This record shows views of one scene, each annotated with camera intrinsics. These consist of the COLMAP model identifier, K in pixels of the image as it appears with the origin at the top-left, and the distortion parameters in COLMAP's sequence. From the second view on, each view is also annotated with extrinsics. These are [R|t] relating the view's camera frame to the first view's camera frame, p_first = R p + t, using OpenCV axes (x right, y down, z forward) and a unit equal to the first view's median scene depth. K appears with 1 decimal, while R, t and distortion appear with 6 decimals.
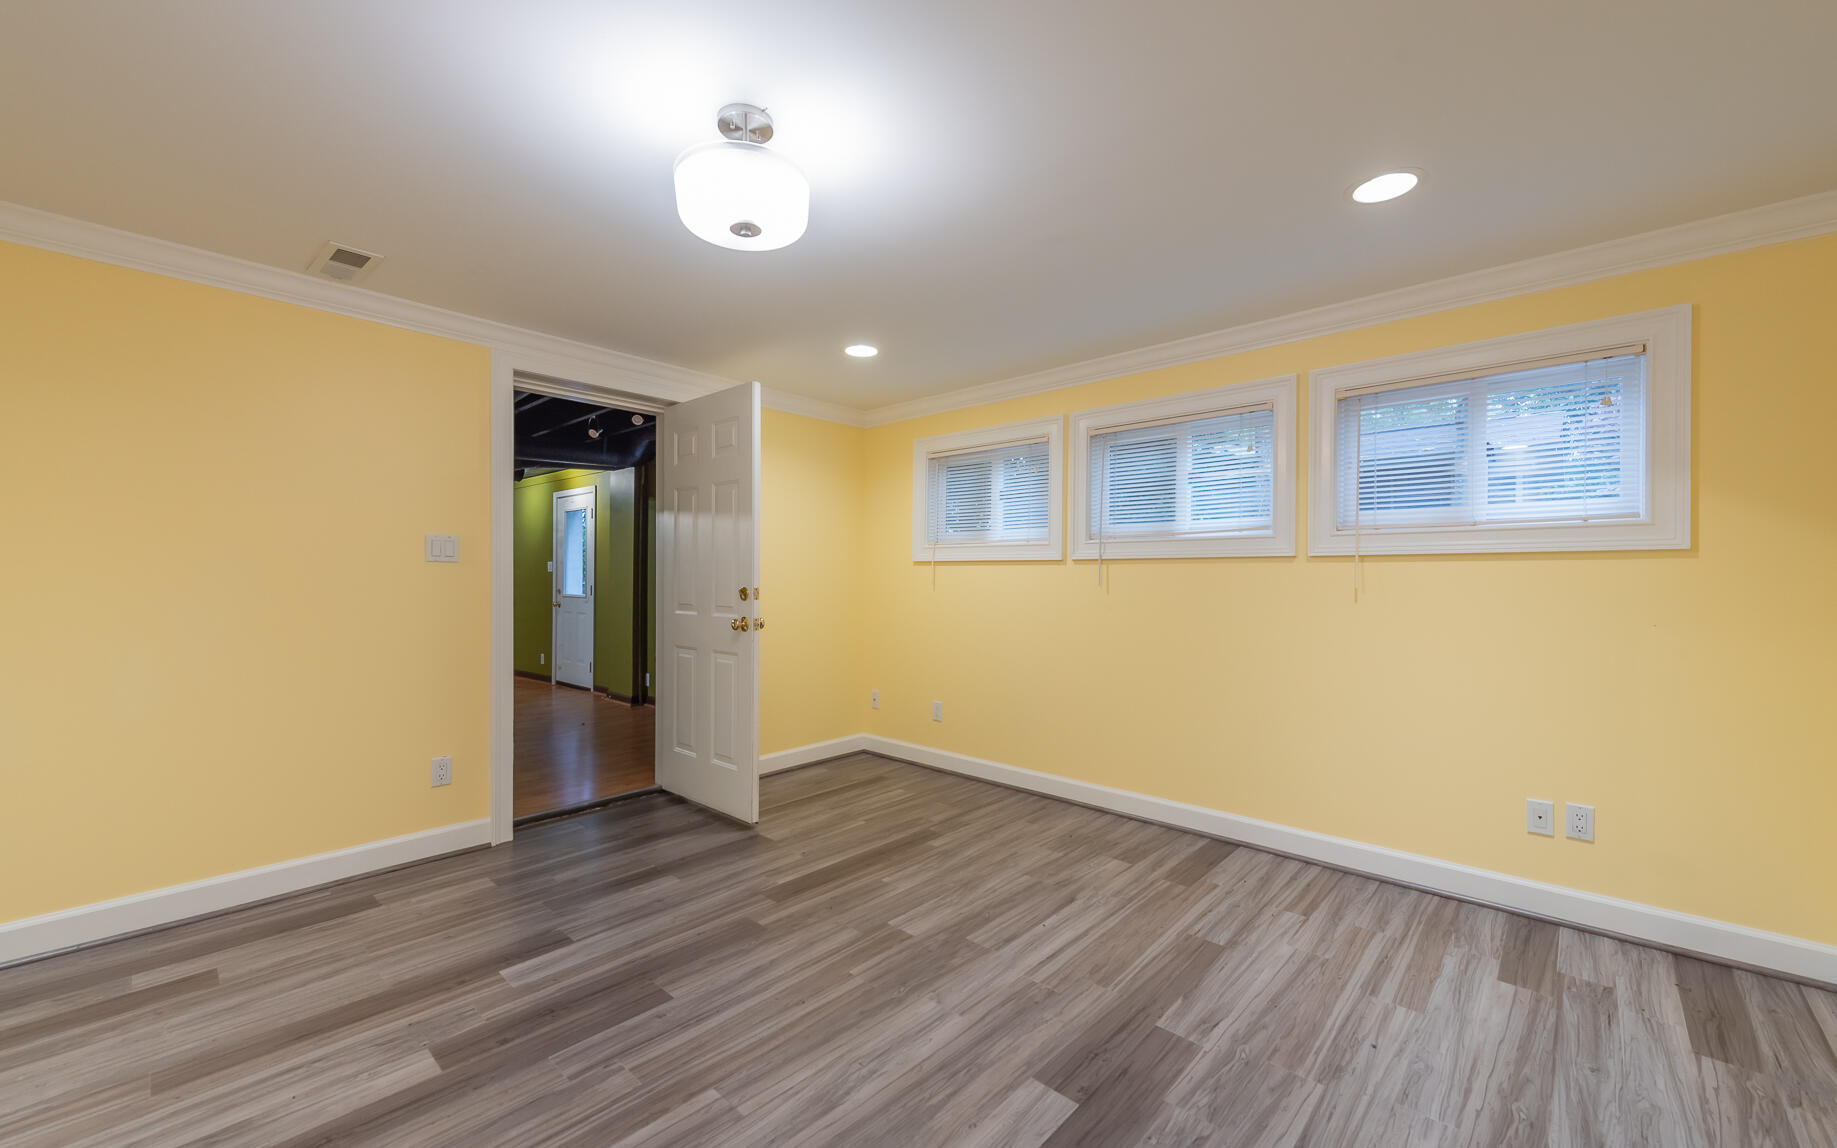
lens RADIAL K [[712.1, 0, 918.5], [0, 712.1, 574.0], [0, 0, 1]] dist [0.000086, 0.000021]
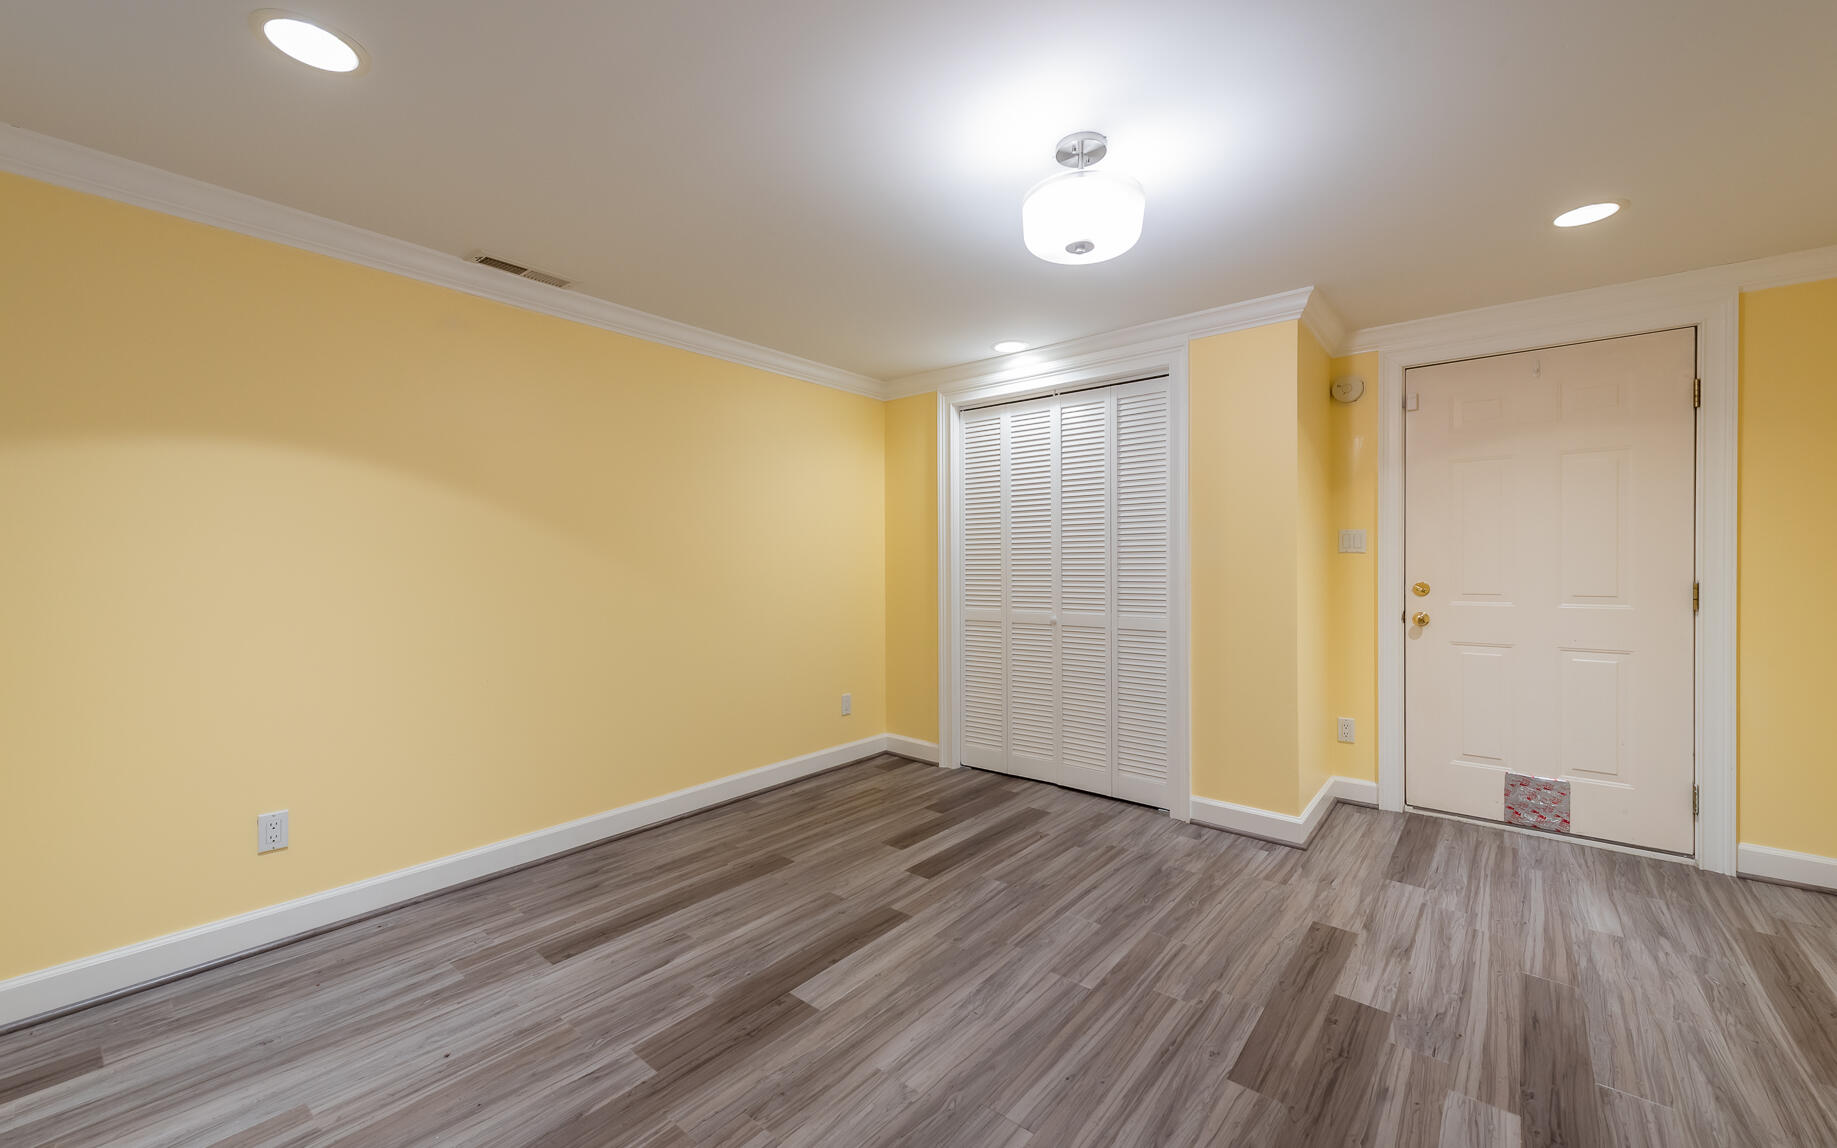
lens RADIAL K [[712.1, 0, 918.5], [0, 712.1, 574.0], [0, 0, 1]] dist [0.000086, 0.000021]
pose [[-0.998547, -0.001845, -0.053855, 0.064878], [-0.002482, 0.999928, 0.011754, 0.007238], [0.053829, 0.011870, -0.998480, 2.060376]]
